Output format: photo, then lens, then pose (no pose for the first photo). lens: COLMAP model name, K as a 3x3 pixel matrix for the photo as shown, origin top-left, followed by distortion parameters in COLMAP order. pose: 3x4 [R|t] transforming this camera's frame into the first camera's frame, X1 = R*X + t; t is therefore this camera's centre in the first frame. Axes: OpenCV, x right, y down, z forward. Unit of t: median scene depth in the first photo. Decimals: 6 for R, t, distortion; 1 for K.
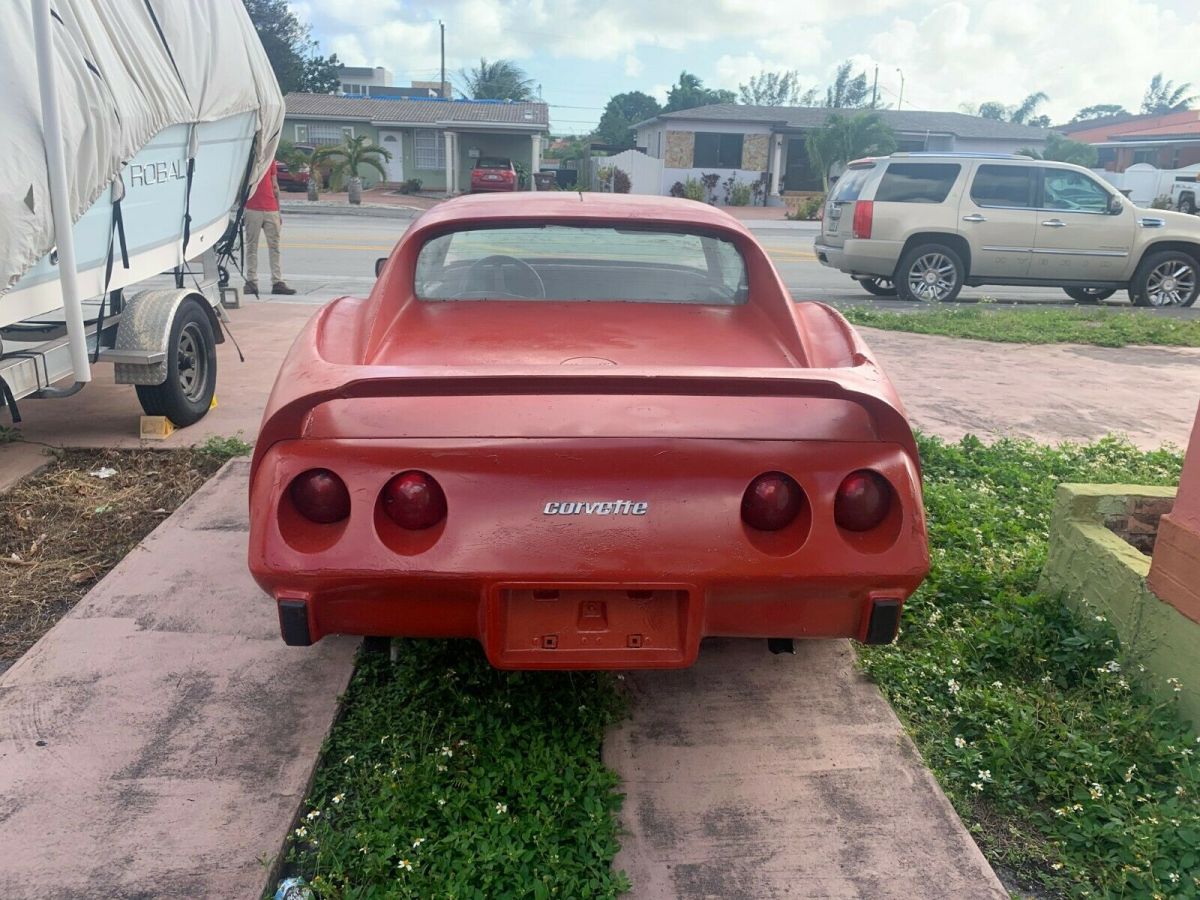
lens RADIAL K [[918.3, 0, 599.7], [0, 918.3, 459.2], [0, 0, 1]] dist [0.018168, -0.007465]
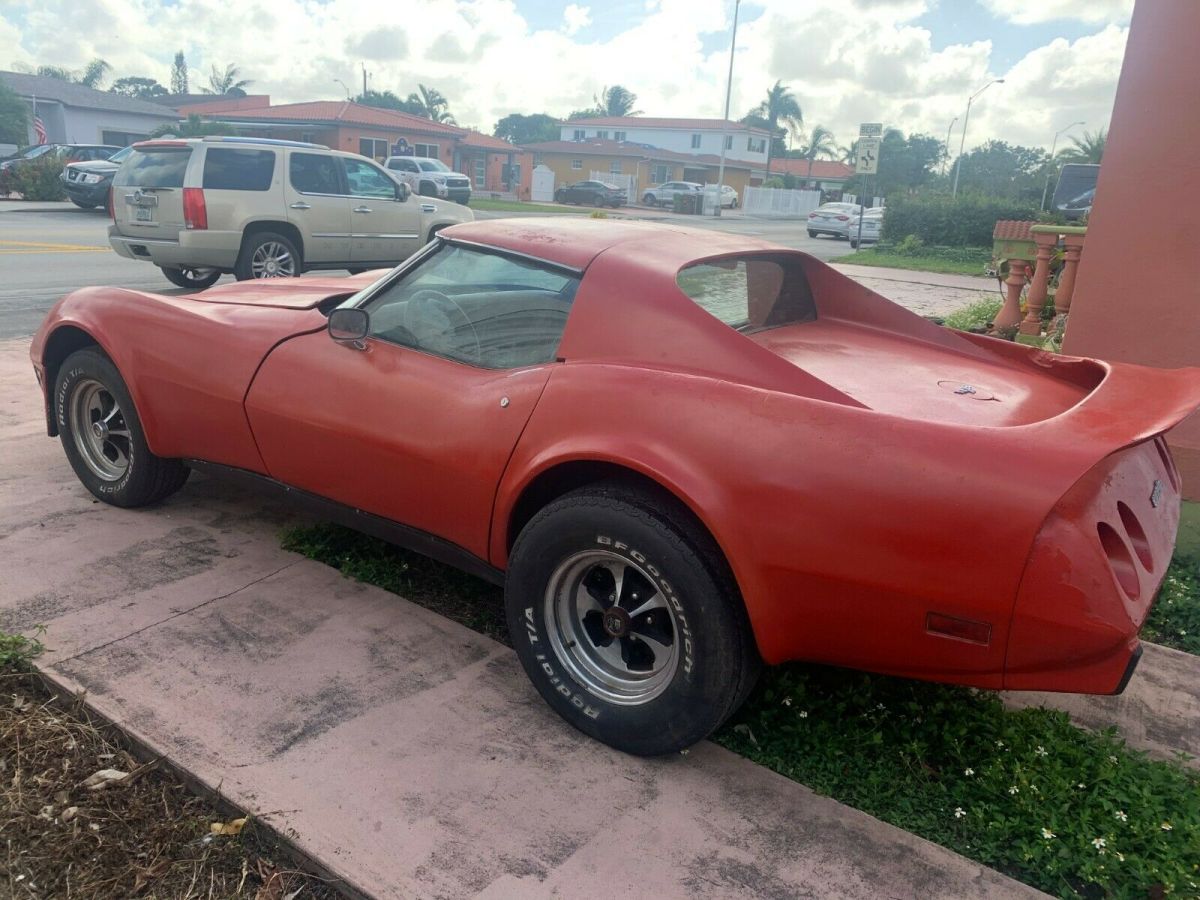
lens RADIAL K [[918.3, 0, 598.3], [0, 918.3, 459.6], [0, 0, 1]] dist [0.018168, -0.007465]
pose [[0.603410, -0.225048, 0.765017, -0.230550], [0.202858, 0.971111, 0.125670, -0.049575], [-0.771197, 0.079360, 0.631630, 0.123820]]
